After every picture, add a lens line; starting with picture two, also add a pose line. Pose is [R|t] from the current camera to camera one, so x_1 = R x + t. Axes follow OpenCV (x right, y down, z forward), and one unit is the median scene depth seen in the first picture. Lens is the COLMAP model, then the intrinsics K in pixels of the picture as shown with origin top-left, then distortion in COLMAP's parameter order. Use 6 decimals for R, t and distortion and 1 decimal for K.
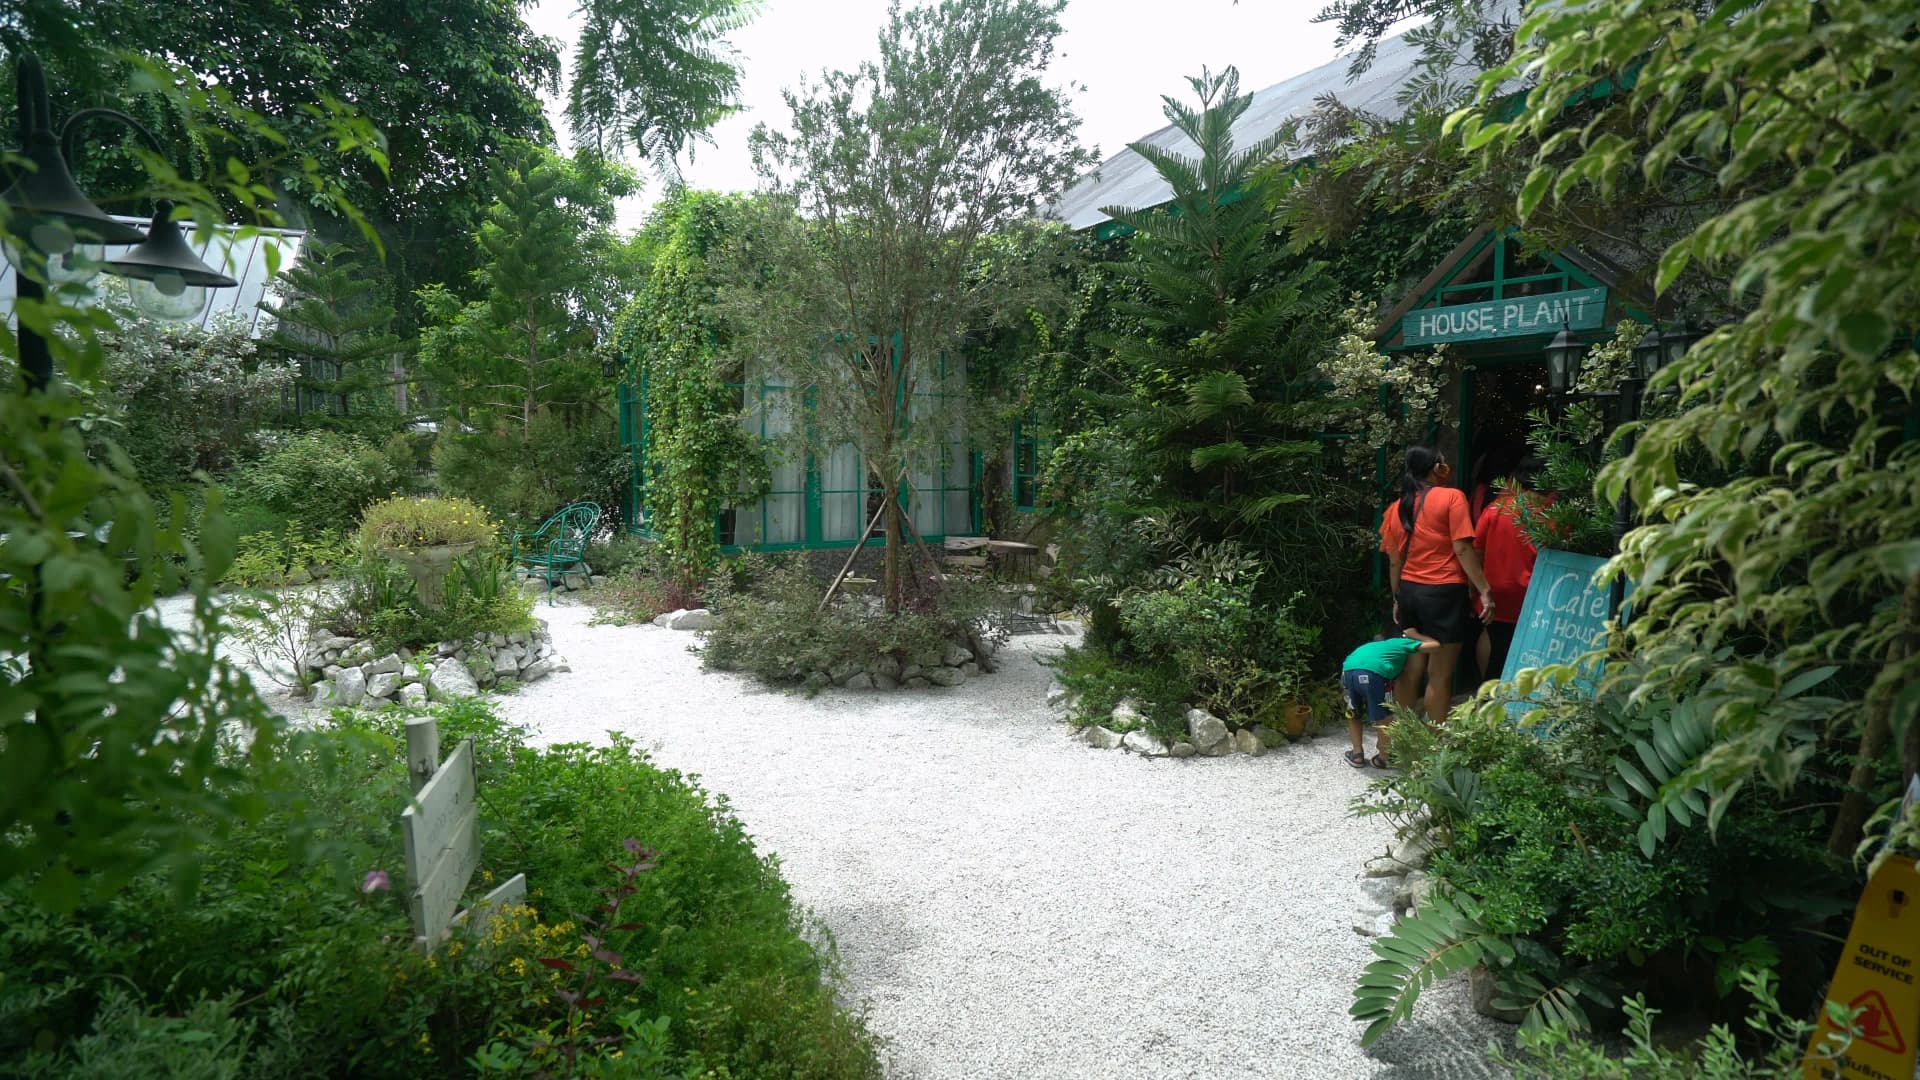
lens RADIAL K [[899.4, 0, 946.0], [0, 899.4, 536.4], [0, 0, 1]] dist [-0.063287, 0.026294]
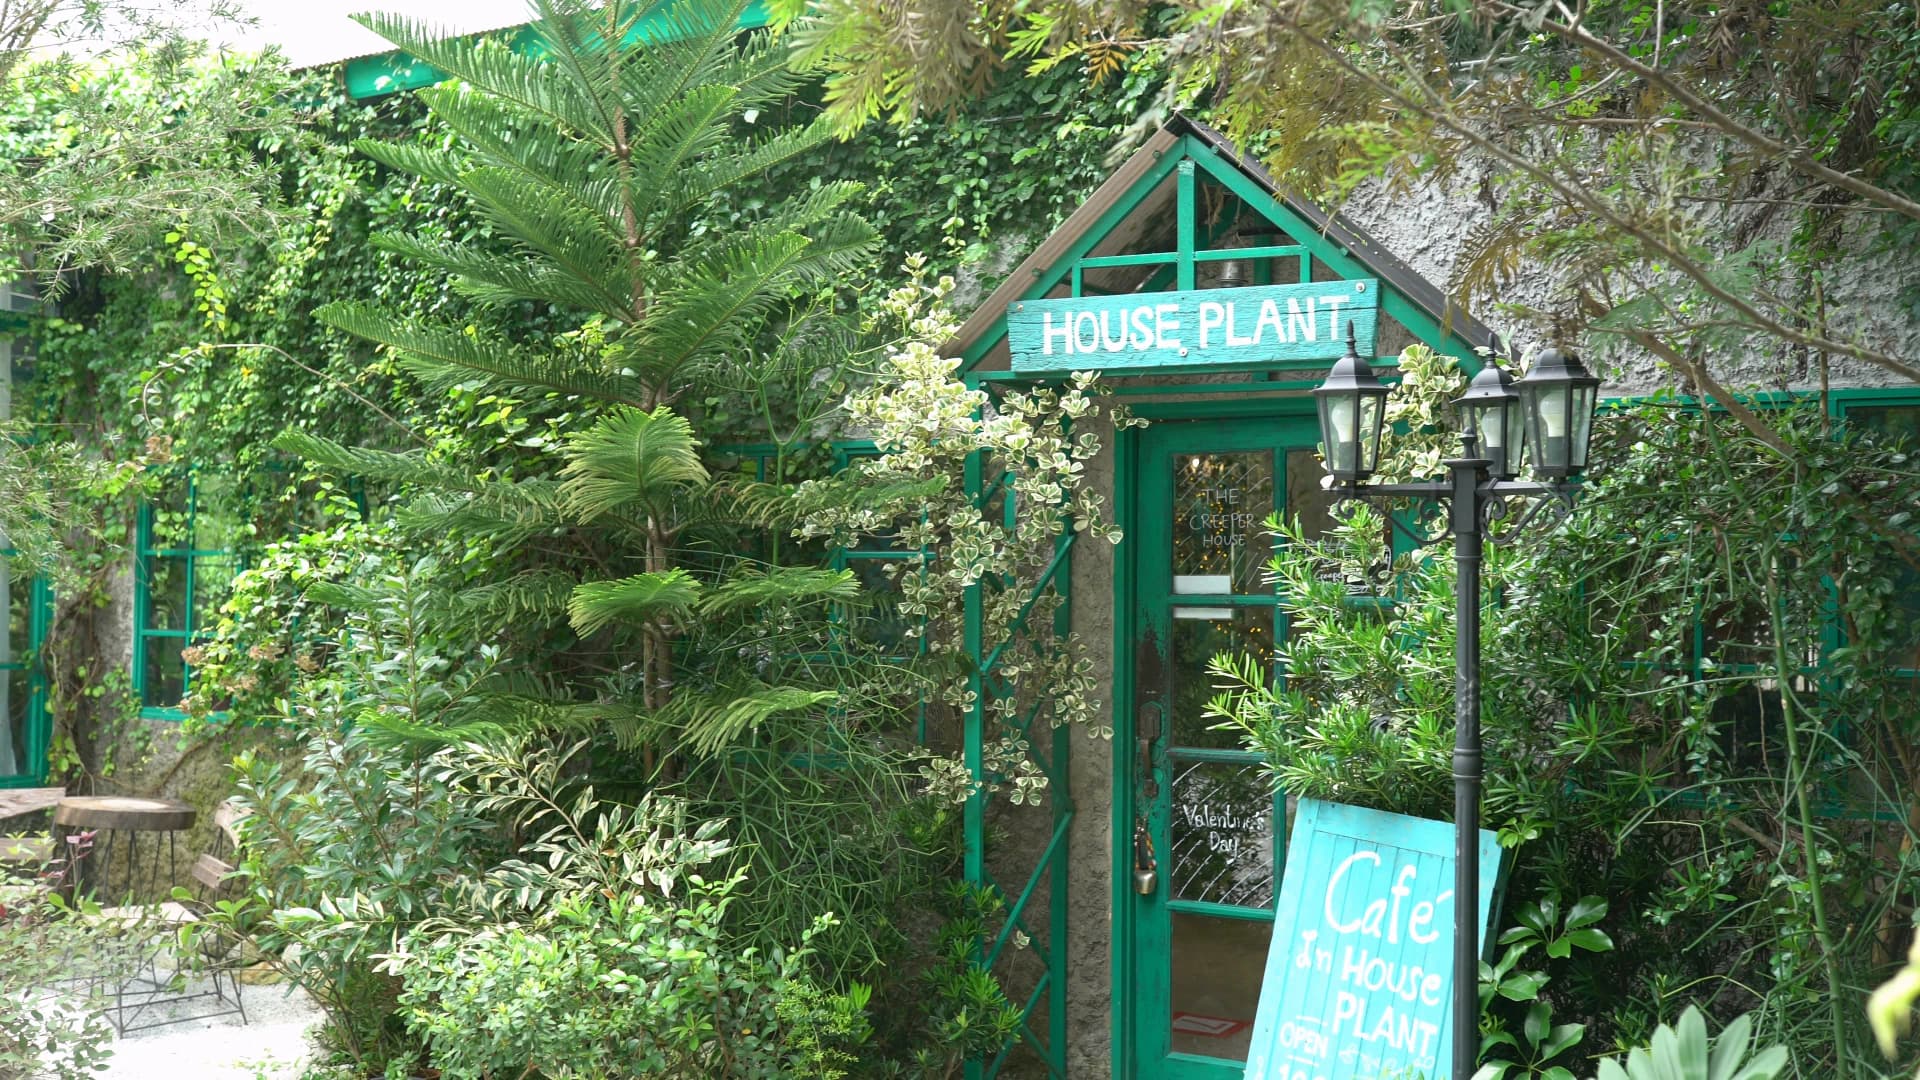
lens RADIAL K [[1843.6, 0, 960.0], [0, 1843.6, 540.0], [0, 0, 1]] dist [-0.053704, 0.015691]
pose [[0.881399, 0.019983, 0.471949, 0.019950], [0.031072, 0.994488, -0.100137, -0.021340], [-0.471349, 0.102925, 0.875920, 0.121756]]
